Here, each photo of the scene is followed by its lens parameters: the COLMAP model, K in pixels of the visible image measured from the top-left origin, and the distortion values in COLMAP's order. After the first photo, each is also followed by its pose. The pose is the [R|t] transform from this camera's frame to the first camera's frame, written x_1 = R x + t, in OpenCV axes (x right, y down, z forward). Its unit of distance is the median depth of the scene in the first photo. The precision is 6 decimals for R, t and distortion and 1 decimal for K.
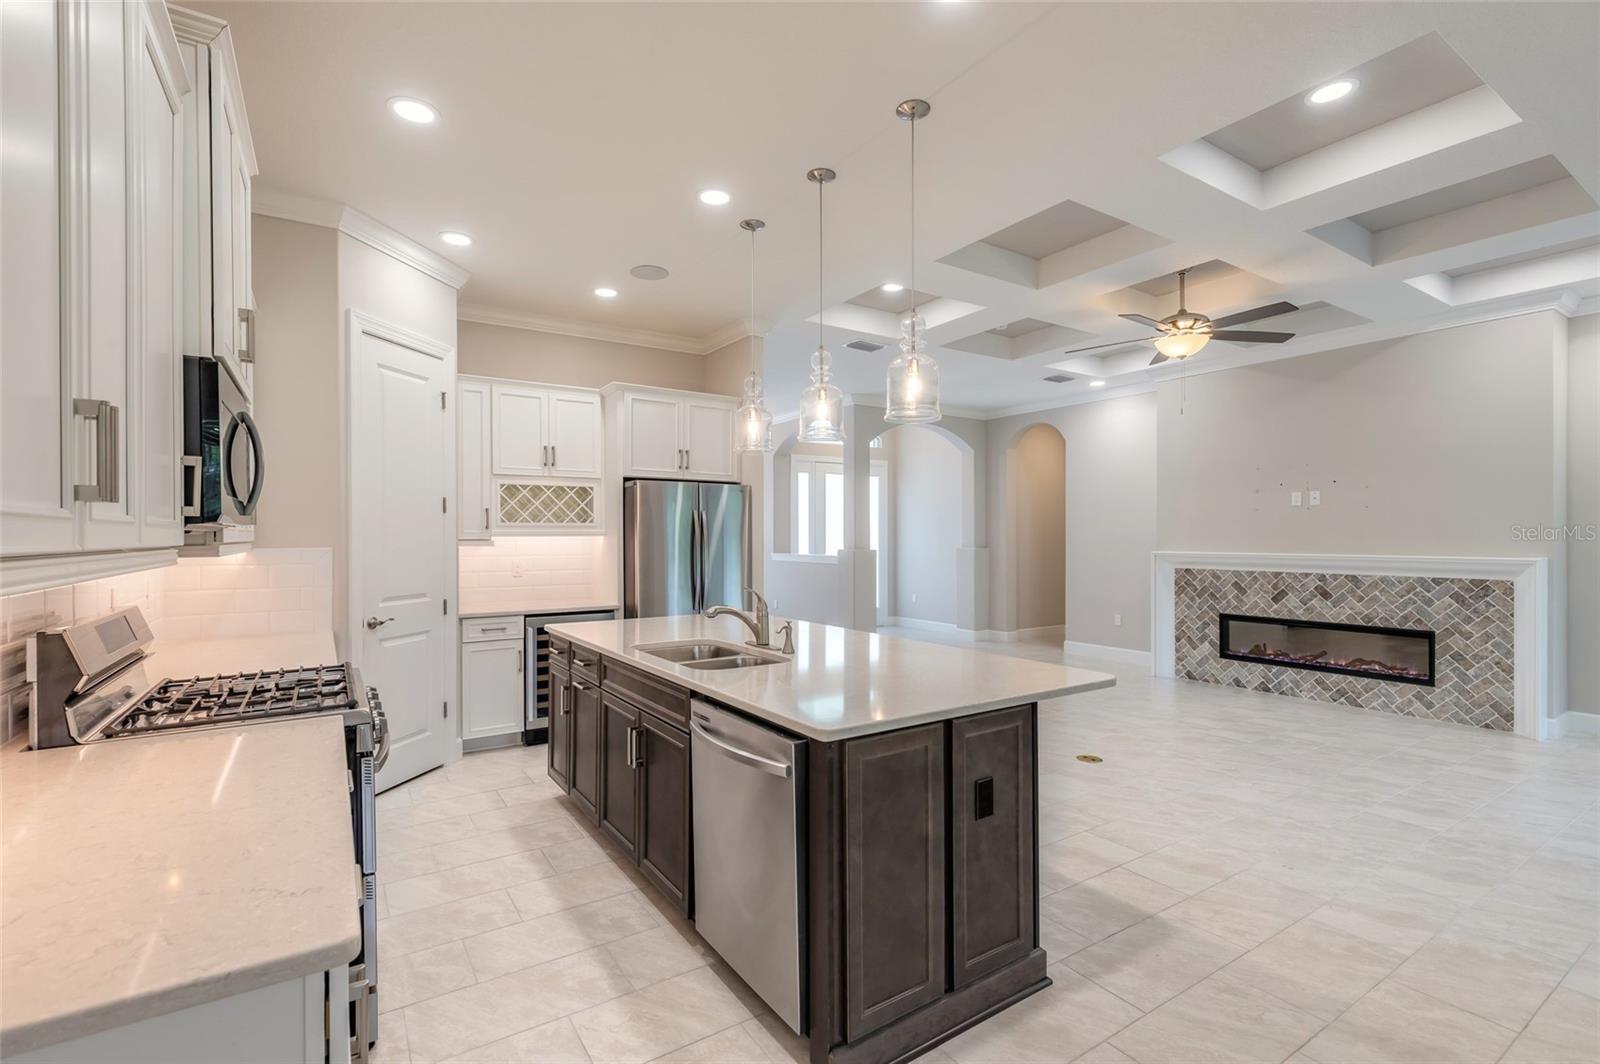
lens RADIAL K [[721.7, 0, 797.9], [0, 721.7, 536.5], [0, 0, 1]] dist [0.008807, -0.002376]
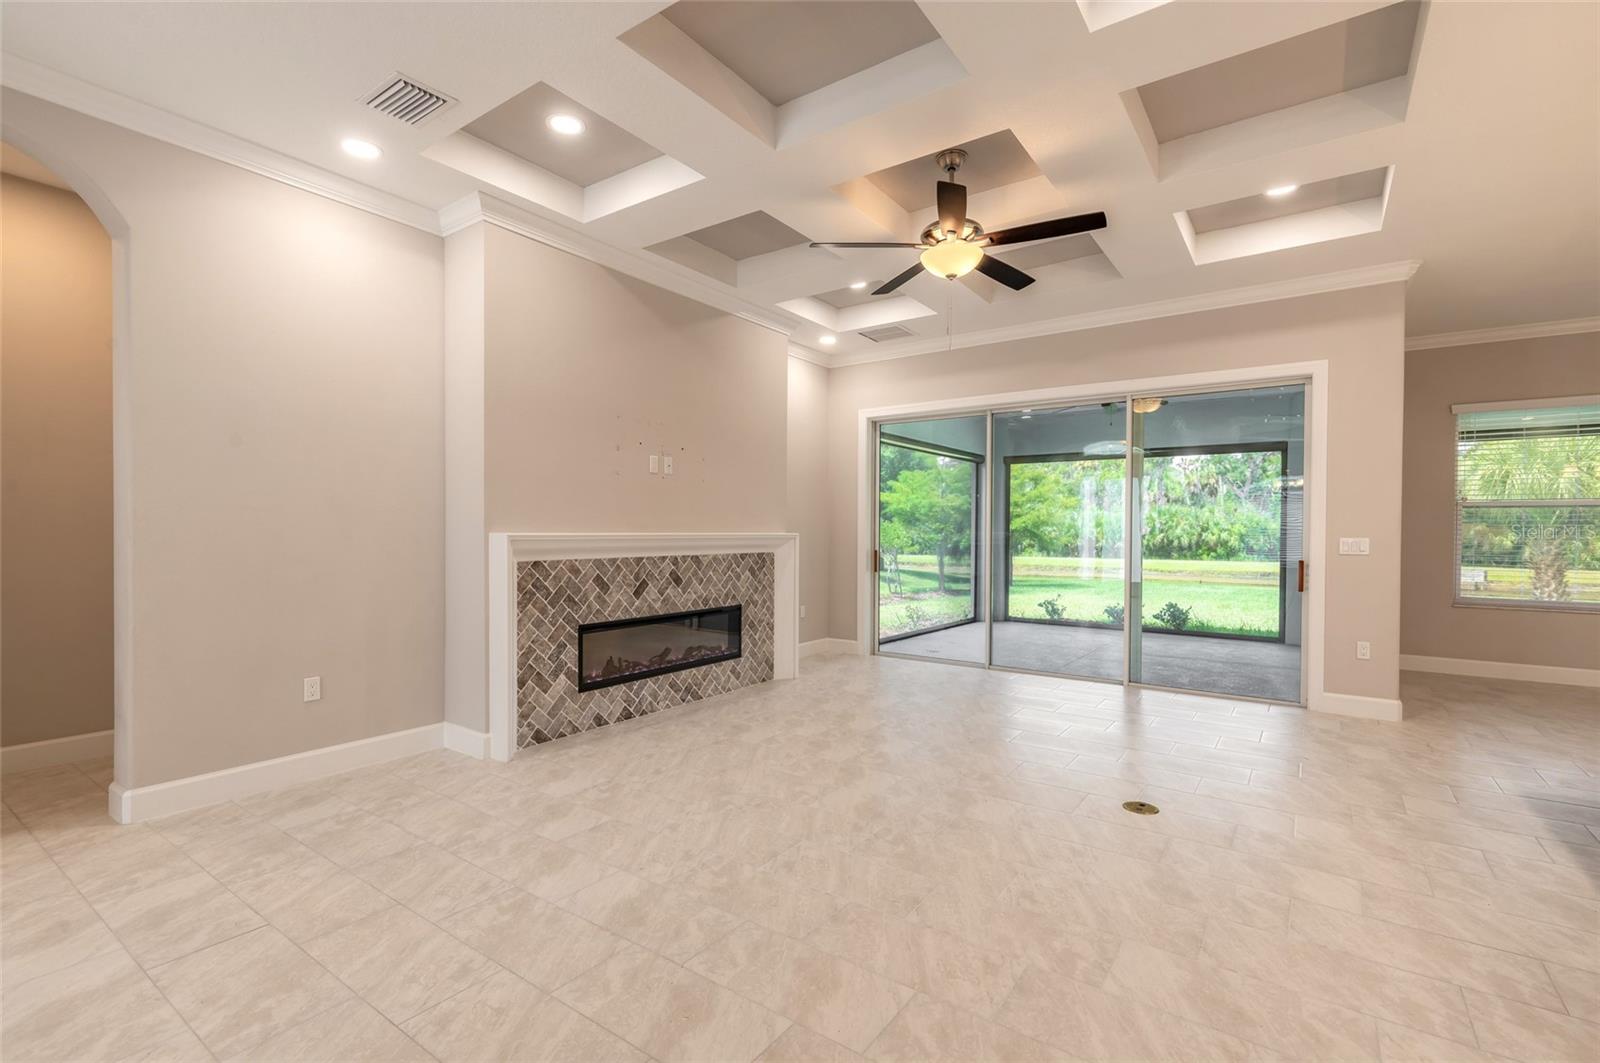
lens RADIAL K [[721.7, 0, 791.4], [0, 721.7, 536.1], [0, 0, 1]] dist [0.008807, -0.002376]
pose [[-0.357986, -0.008371, 0.933690, -0.122020], [-0.003845, 0.999965, 0.007491, 0.023216], [-0.933719, -0.000908, -0.358005, 1.285584]]
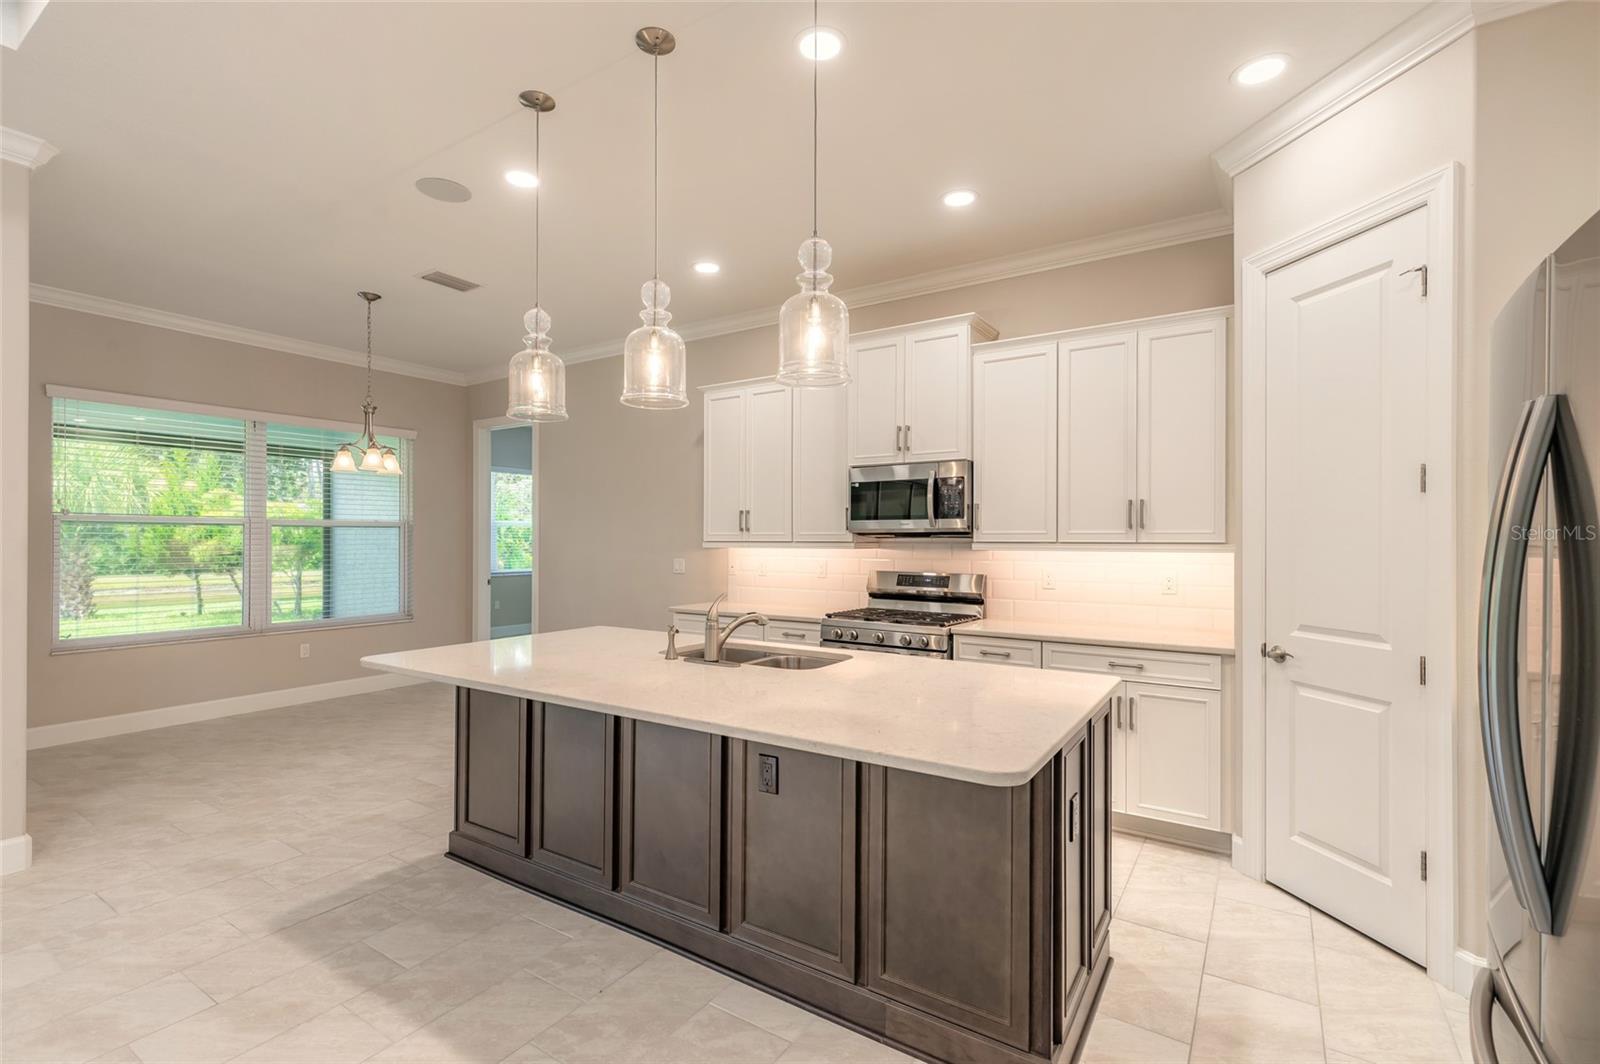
lens RADIAL K [[721.7, 0, 797.1], [0, 721.7, 538.5], [0, 0, 1]] dist [0.008807, -0.002376]
pose [[-0.916867, -0.000958, -0.399192, 0.114827], [-0.000775, 1.000000, -0.000619, 0.000918], [0.399192, -0.000258, -0.916867, 1.026646]]
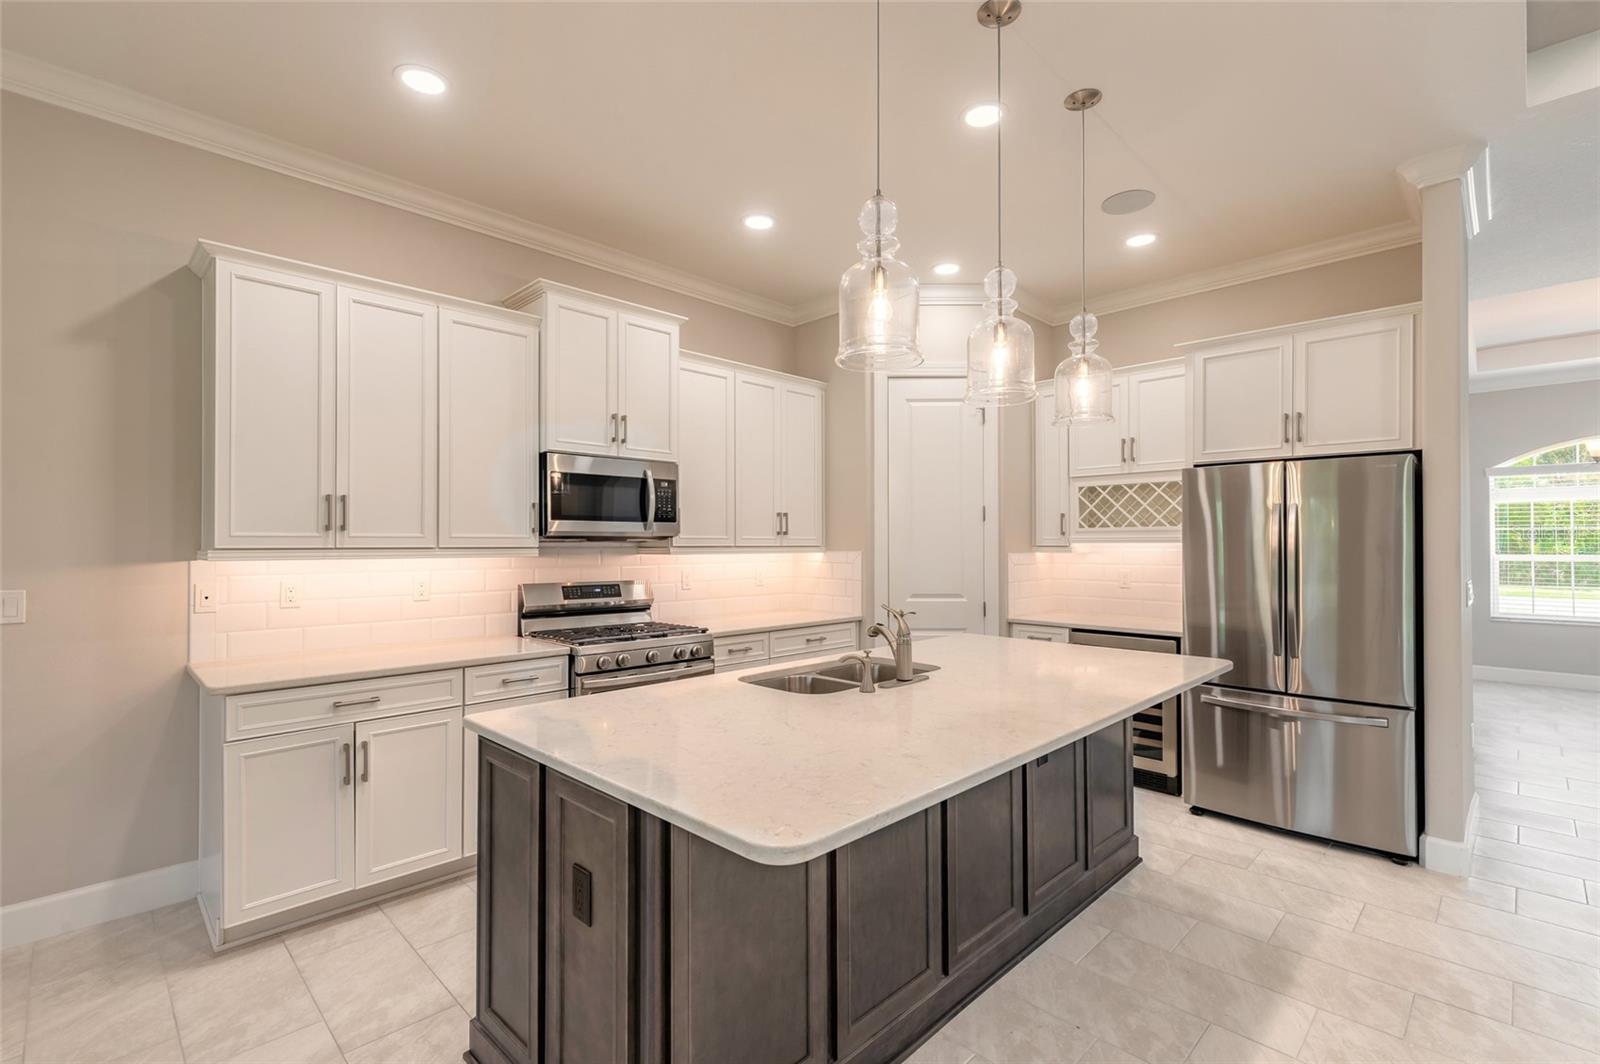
lens RADIAL K [[721.7, 0, 792.9], [0, 721.7, 537.9], [0, 0, 1]] dist [0.008807, -0.002376]
pose [[0.200695, -0.005774, -0.979637, 0.391405], [-0.001123, 0.999981, -0.006124, -0.000425], [0.979653, 0.002329, 0.200684, 0.402027]]
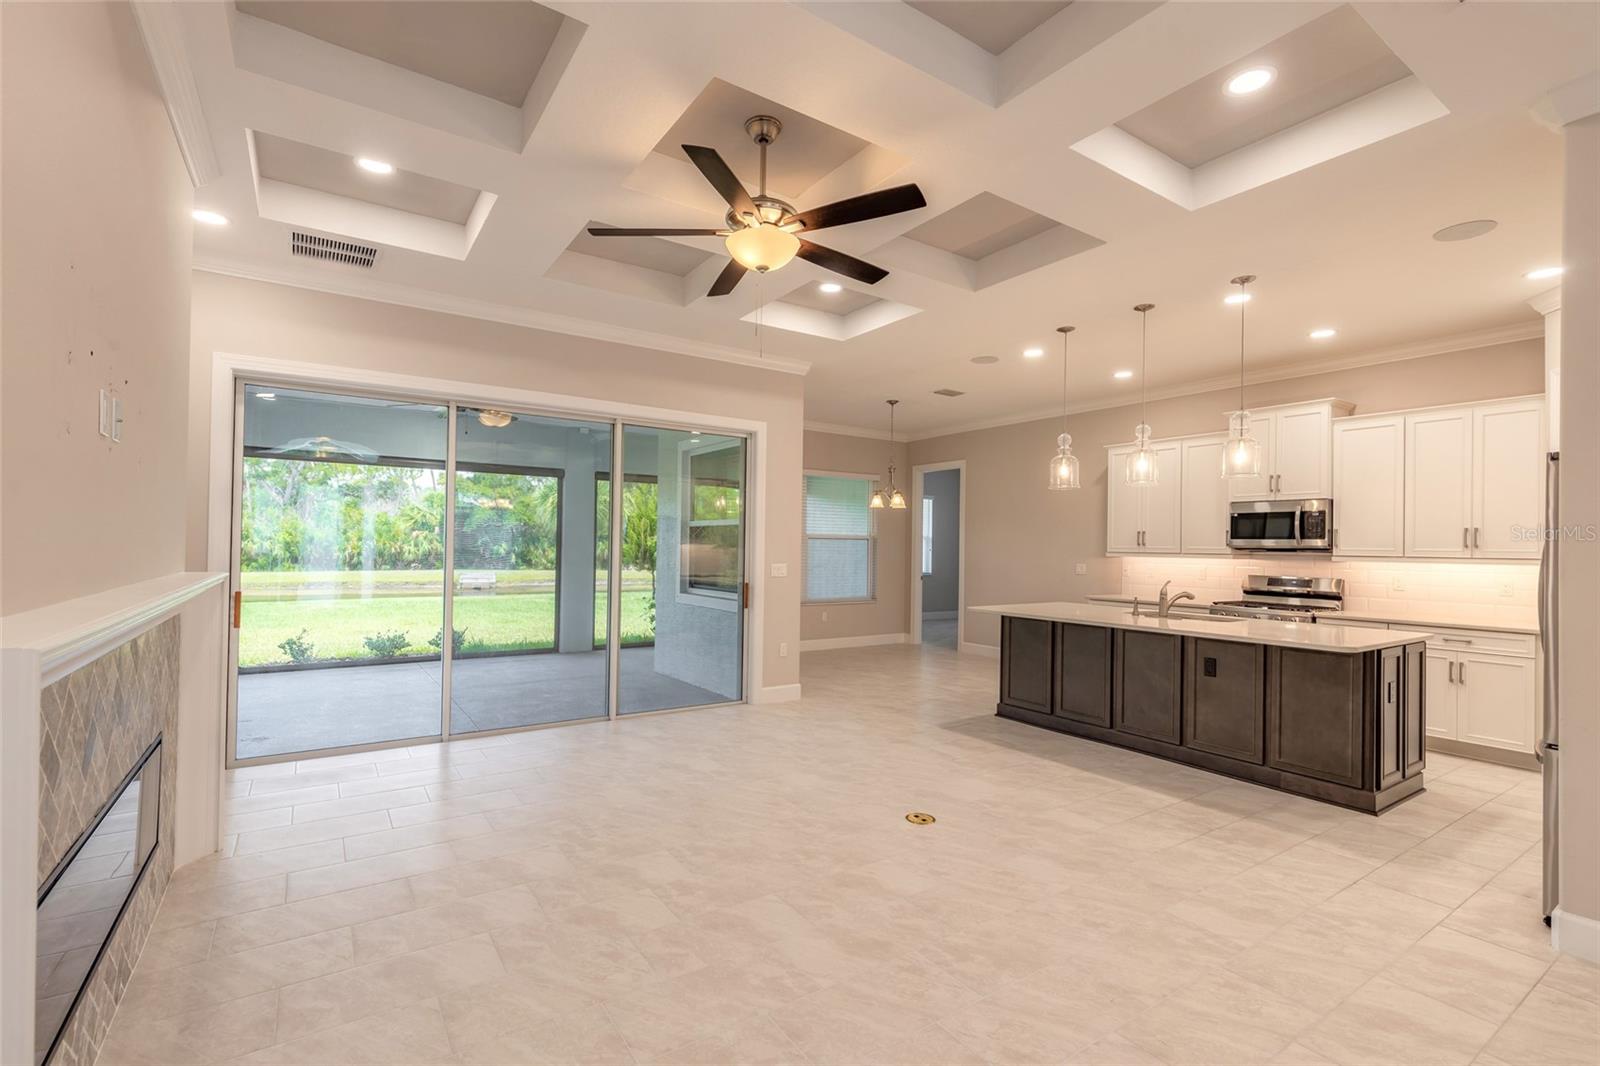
lens RADIAL K [[721.7, 0, 796.5], [0, 721.7, 539.2], [0, 0, 1]] dist [0.008807, -0.002376]
pose [[-0.999838, -0.013570, -0.011847, 0.450156], [-0.013459, 0.999866, -0.009357, 0.000355], [0.011972, -0.009196, -0.999886, 1.469883]]
